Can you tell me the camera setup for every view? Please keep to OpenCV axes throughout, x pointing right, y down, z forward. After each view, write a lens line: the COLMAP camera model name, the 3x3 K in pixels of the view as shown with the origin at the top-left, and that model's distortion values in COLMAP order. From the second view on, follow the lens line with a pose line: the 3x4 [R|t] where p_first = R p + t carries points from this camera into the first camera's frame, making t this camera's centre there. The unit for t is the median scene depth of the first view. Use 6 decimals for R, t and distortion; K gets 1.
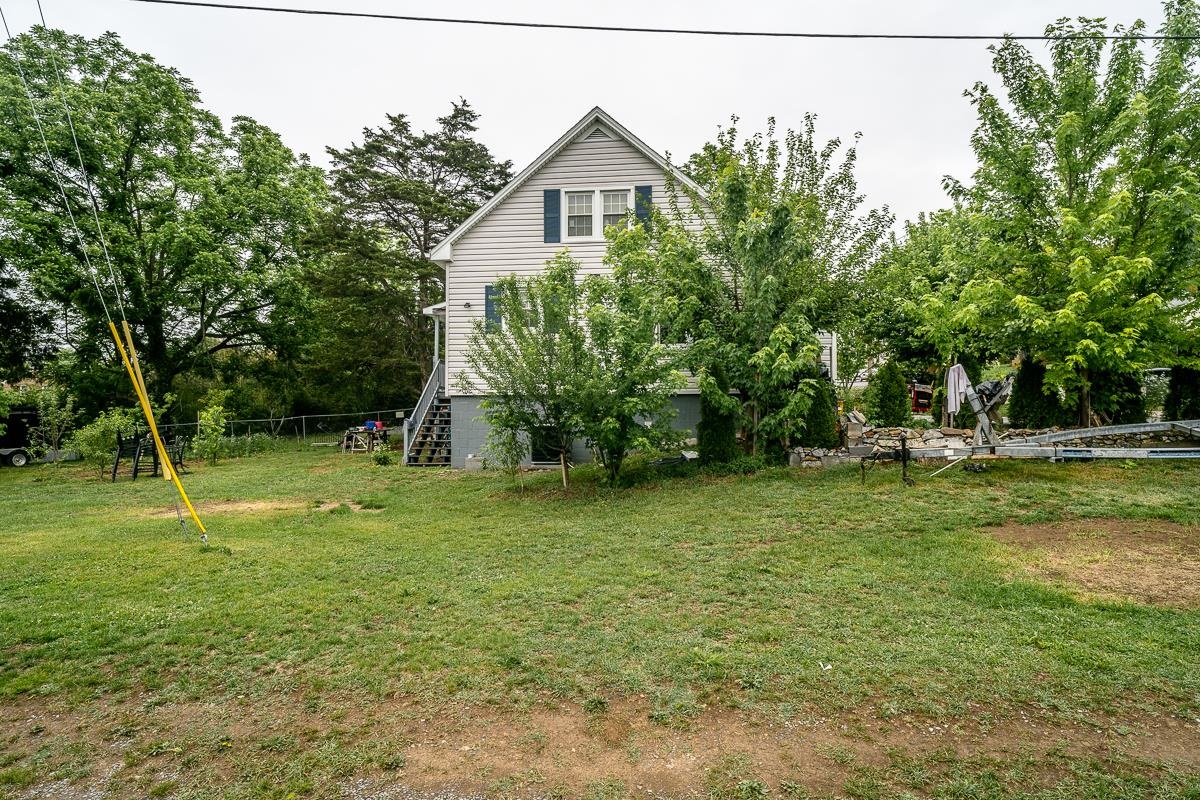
lens RADIAL K [[609.0, 0, 600.0], [0, 609.0, 400.0], [0, 0, 1]] dist [-0.002519, -0.000302]
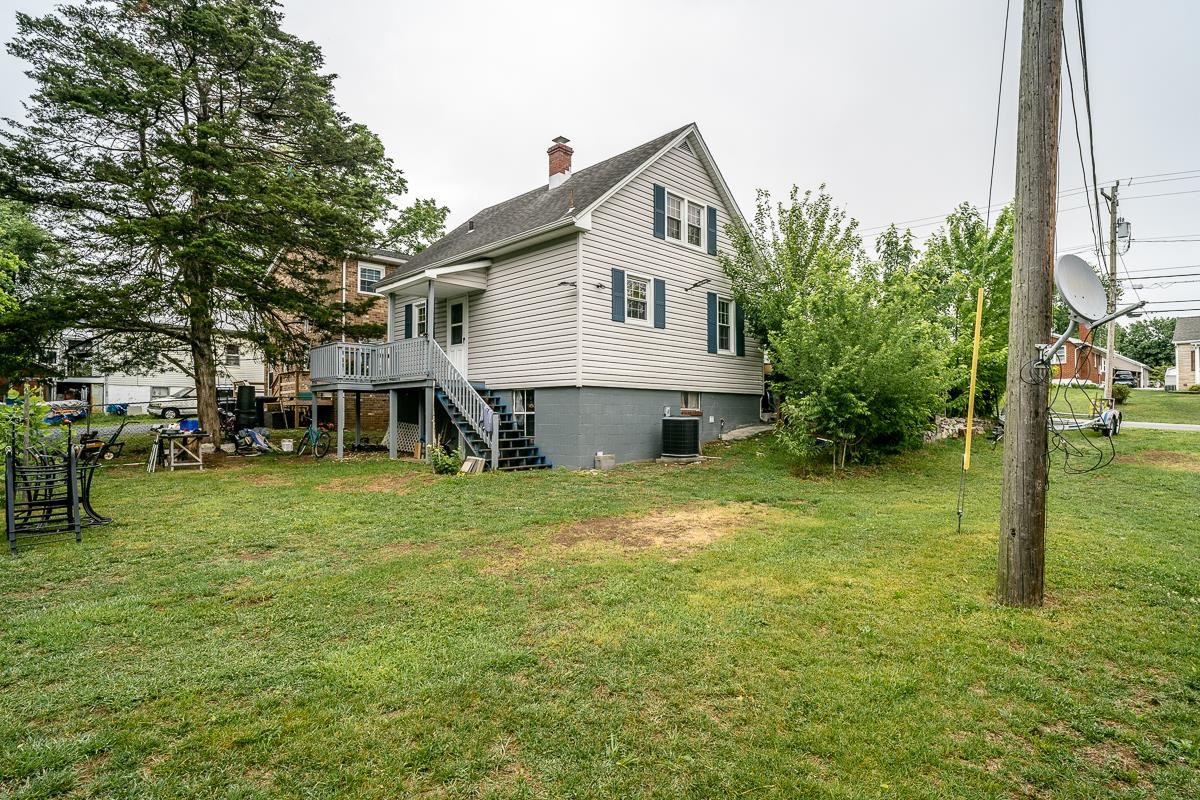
lens RADIAL K [[609.0, 0, 600.0], [0, 609.0, 400.0], [0, 0, 1]] dist [-0.002519, -0.000302]
pose [[0.634825, 0.018289, 0.772440, -0.918835], [-0.020976, 0.999759, -0.006432, 0.018017], [-0.772371, -0.012119, 0.635055, 0.432331]]
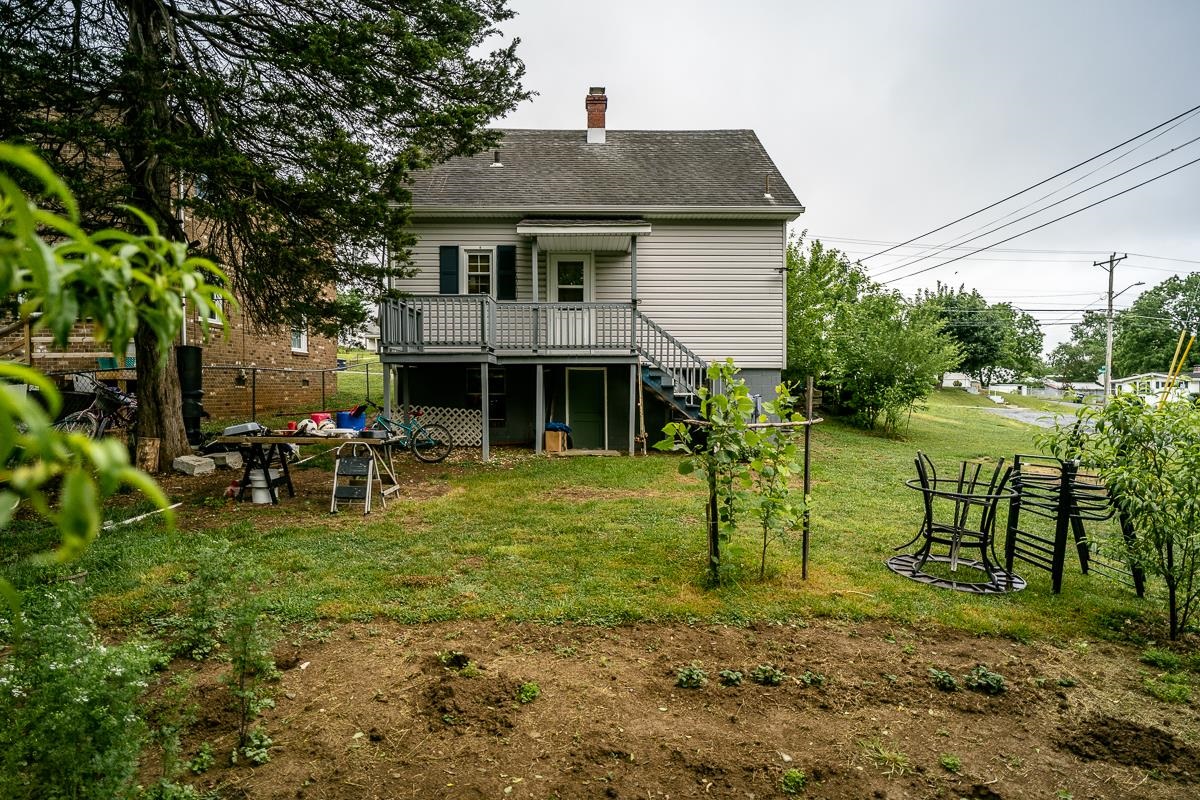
lens RADIAL K [[609.0, 0, 600.0], [0, 609.0, 400.0], [0, 0, 1]] dist [-0.002519, -0.000302]
pose [[-0.114412, -0.027036, 0.993065, -1.143331], [-0.027684, 0.999328, 0.024017, 0.025568], [-0.993048, -0.024744, -0.115084, 1.381099]]
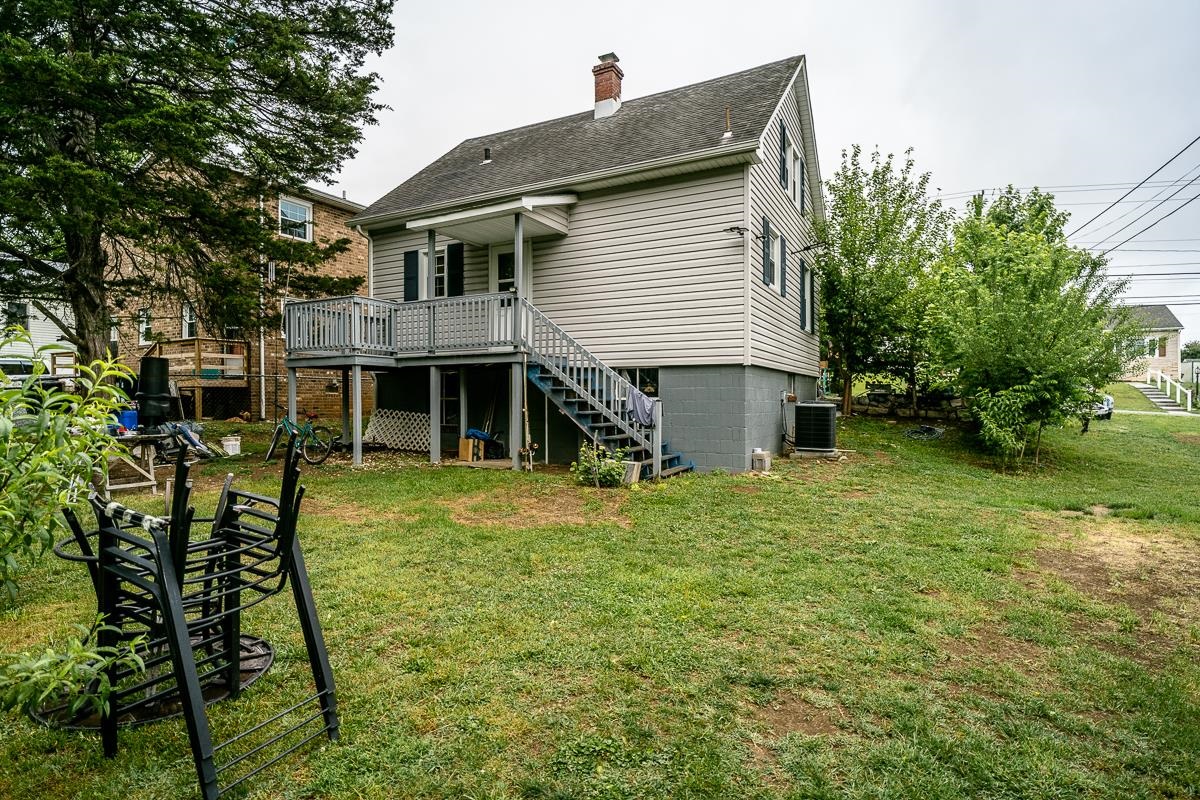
lens RADIAL K [[609.0, 0, 600.0], [0, 609.0, 400.0], [0, 0, 1]] dist [-0.002519, -0.000302]
pose [[0.381702, -0.007052, 0.924259, -0.950386], [-0.023578, 0.999571, 0.017364, 0.024416], [-0.923985, -0.028420, 0.381372, 0.897788]]
